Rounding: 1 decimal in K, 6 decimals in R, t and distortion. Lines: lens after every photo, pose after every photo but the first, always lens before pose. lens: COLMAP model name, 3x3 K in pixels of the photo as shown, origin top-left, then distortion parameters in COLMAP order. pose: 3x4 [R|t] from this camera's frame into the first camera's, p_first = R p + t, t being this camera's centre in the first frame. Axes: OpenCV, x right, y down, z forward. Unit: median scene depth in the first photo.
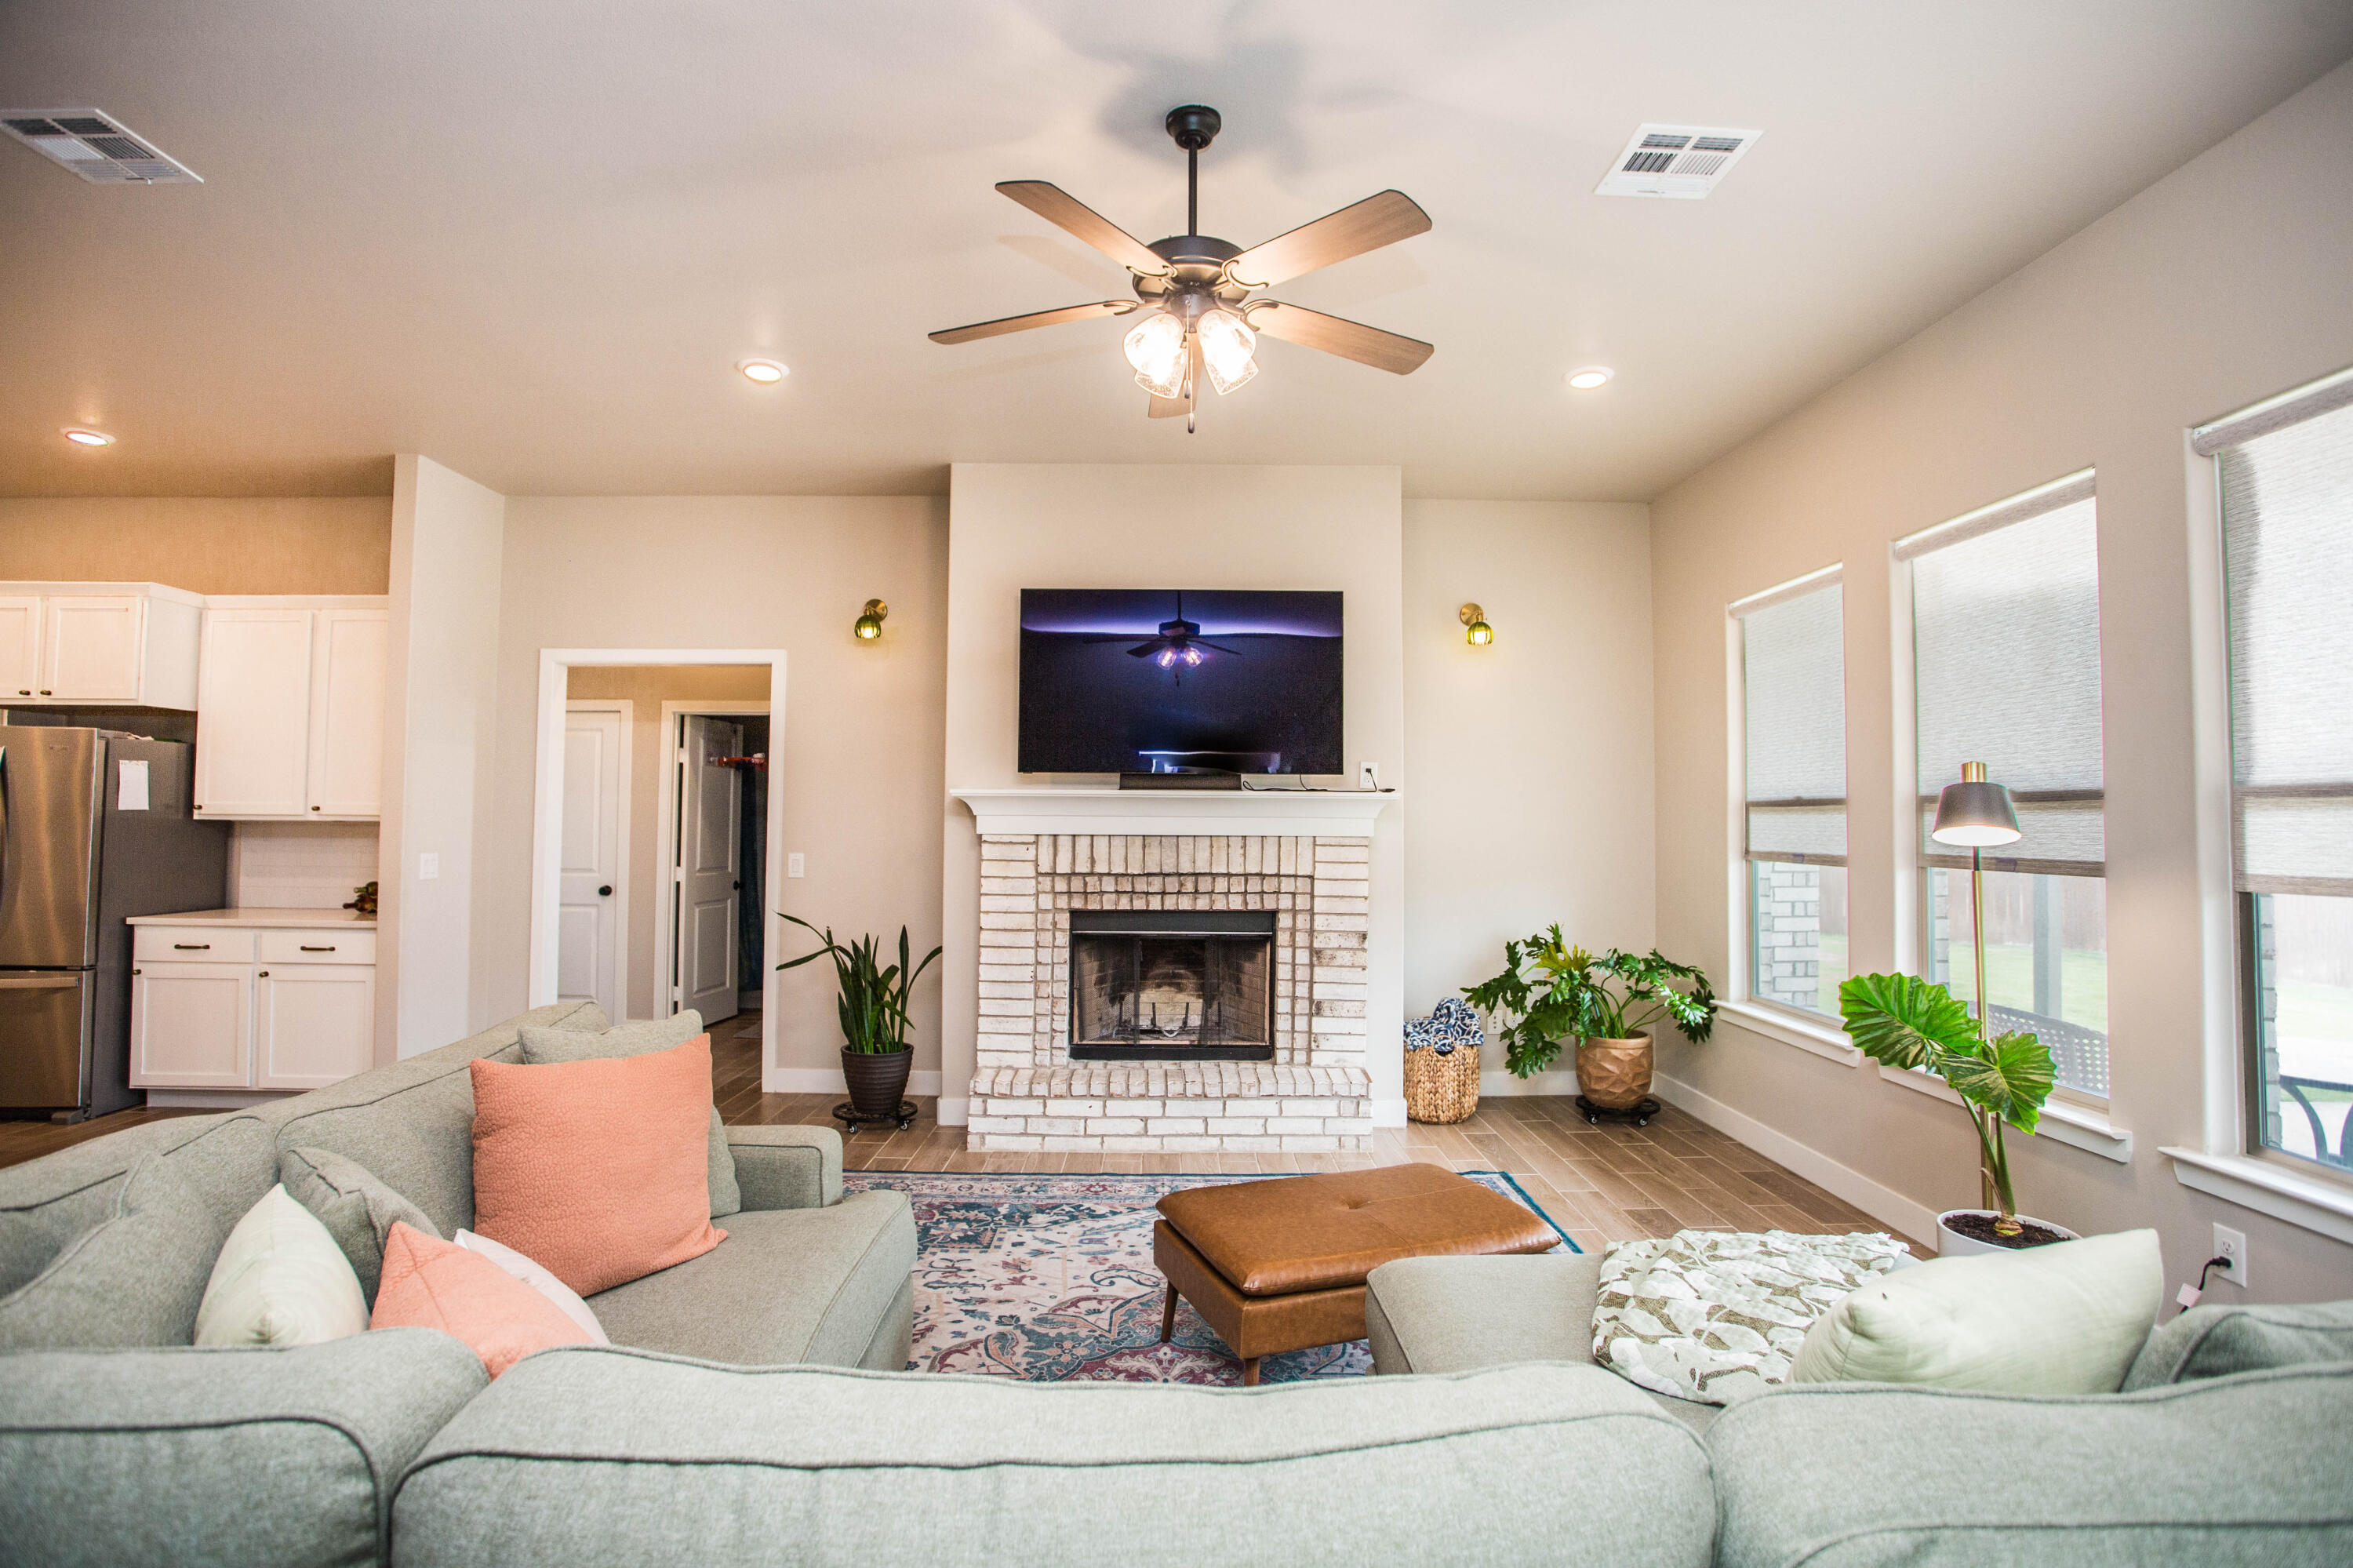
lens RADIAL K [[1143.5, 0, 1176.6], [0, 1143.5, 775.0], [0, 0, 1]] dist [-0.049682, 0.015799]
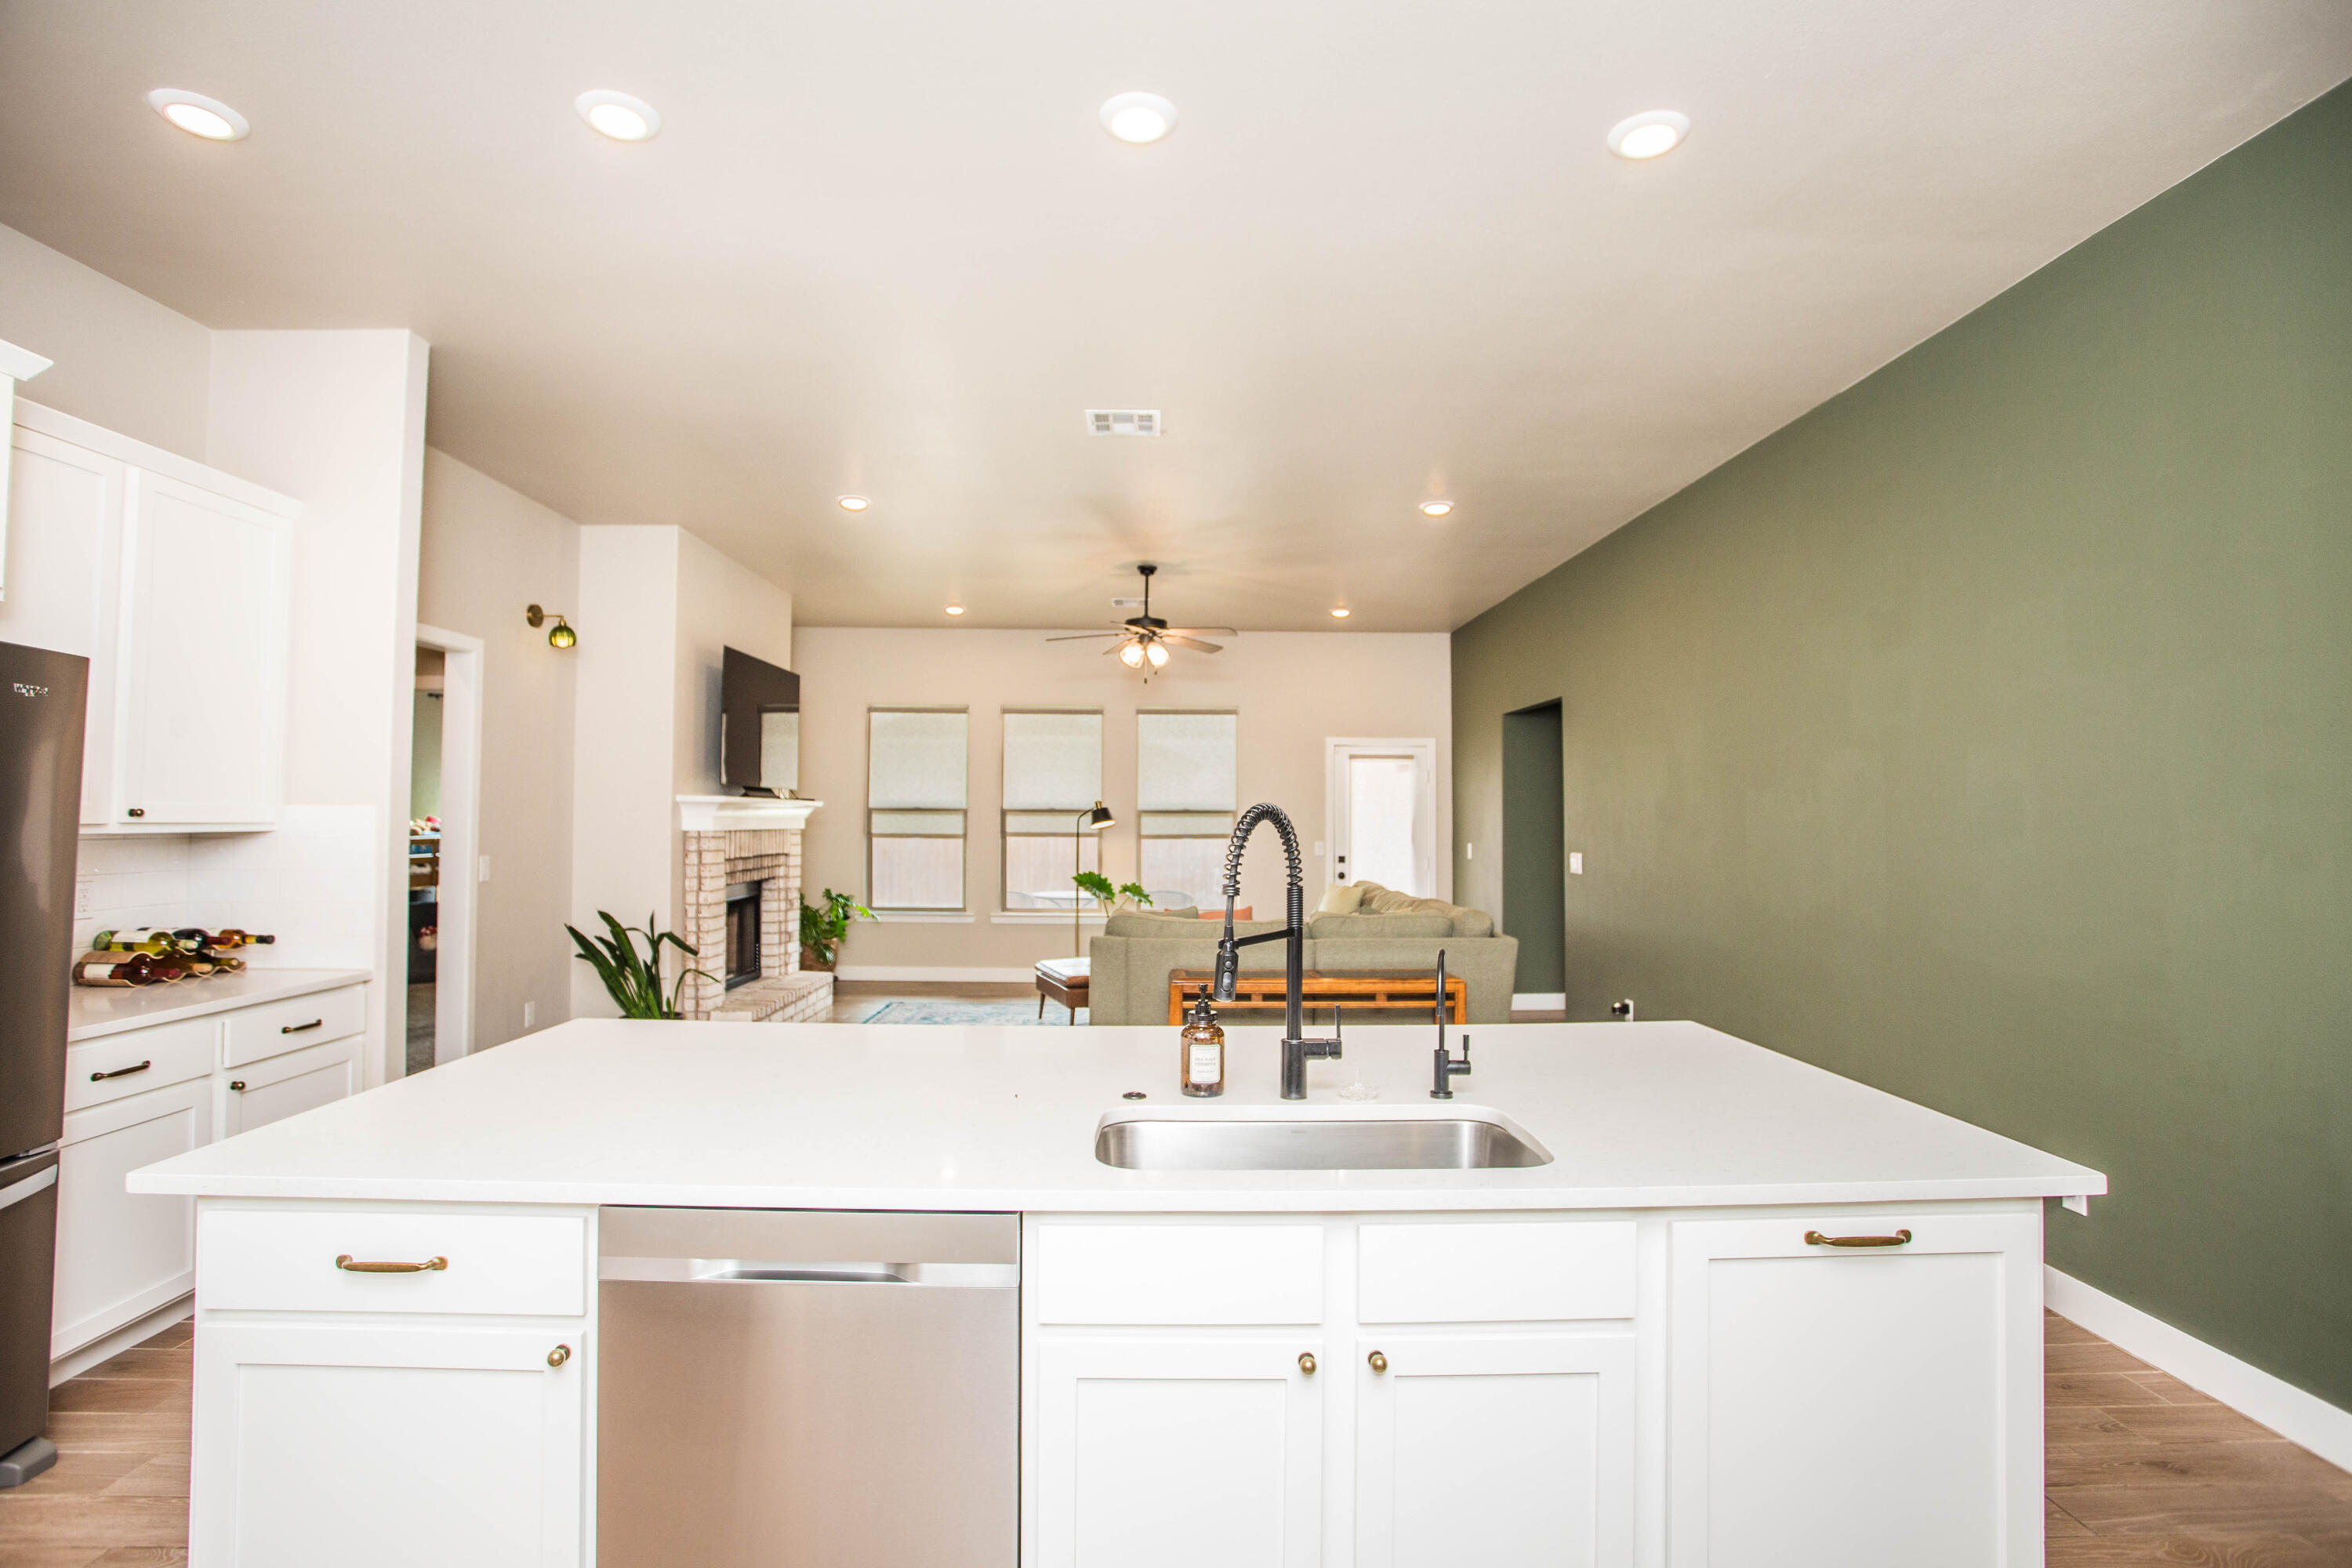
lens RADIAL K [[1143.0, 0, 1158.0], [0, 1143.0, 774.8], [0, 0, 1]] dist [-0.049682, 0.015799]
pose [[0.030904, 0.034032, 0.998943, -1.429323], [-0.046578, 0.998383, -0.032572, 0.007317], [-0.998436, -0.045522, 0.032439, 0.449046]]
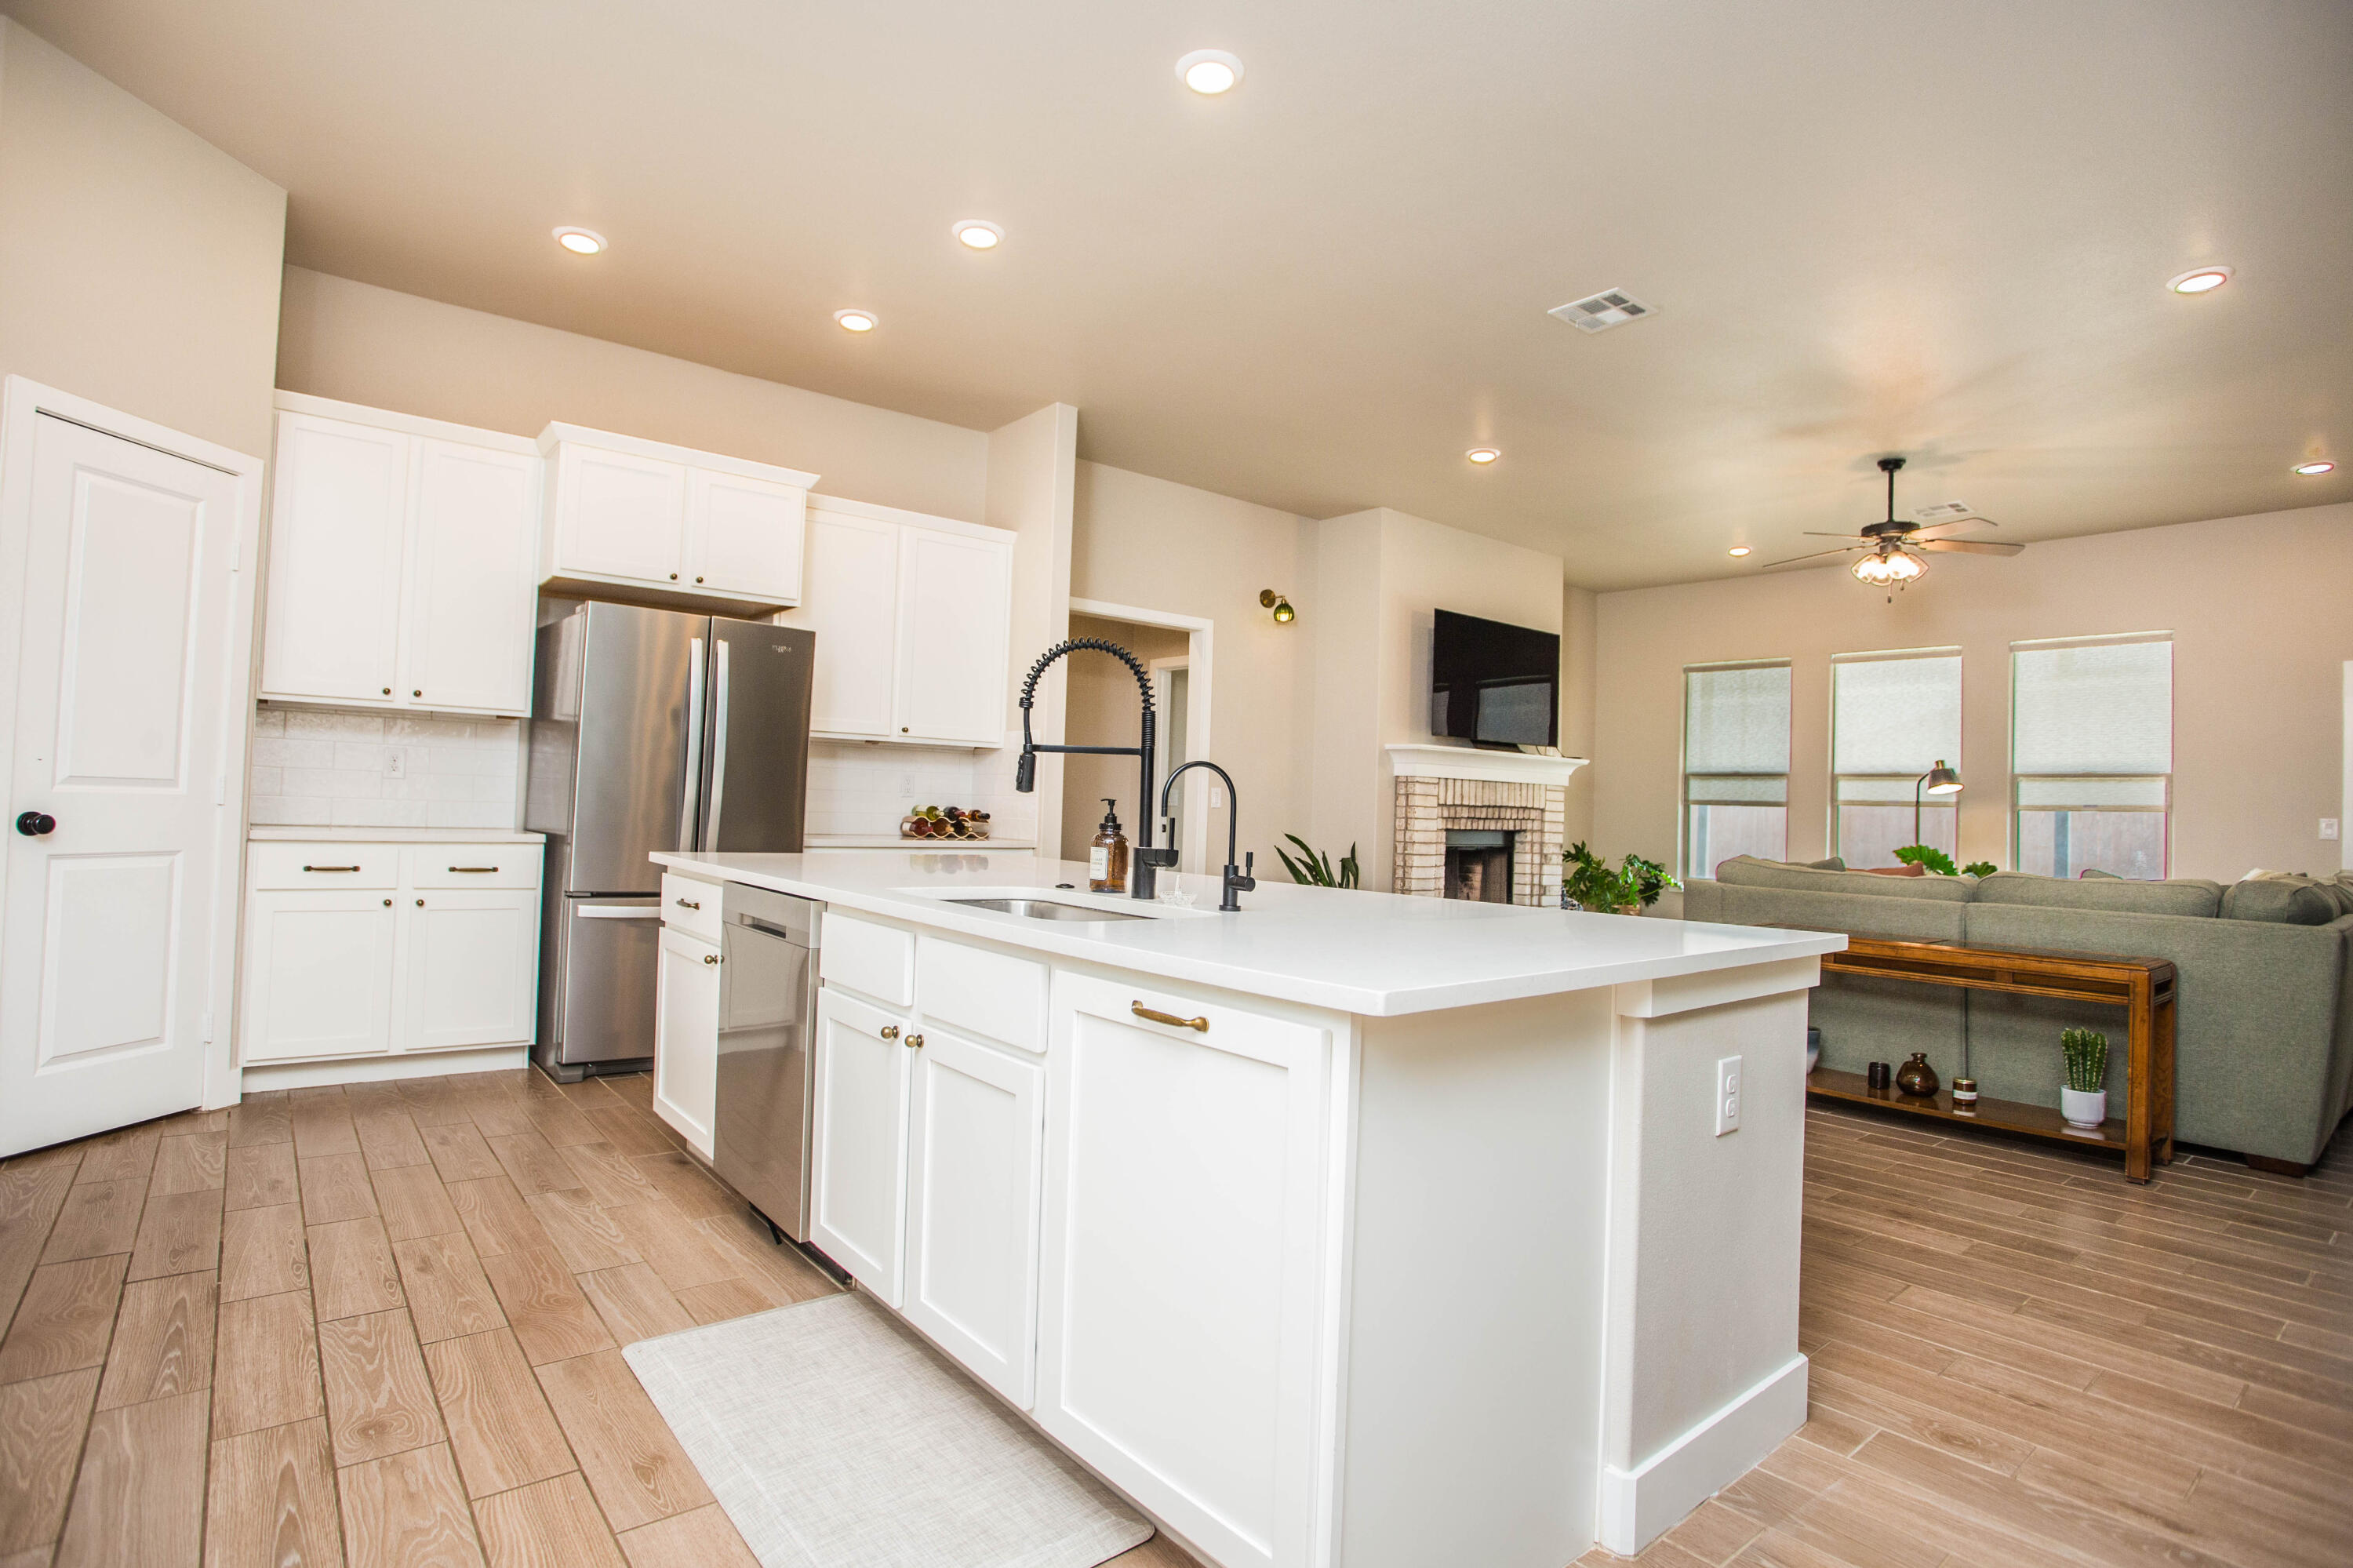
lens RADIAL K [[1143.5, 0, 1165.8], [0, 1143.5, 771.0], [0, 0, 1]] dist [-0.049682, 0.015799]
pose [[0.782179, 0.035849, 0.622022, -1.303054], [-0.053386, 0.998528, 0.009585, 0.048037], [-0.620763, -0.040704, 0.782941, 0.074568]]
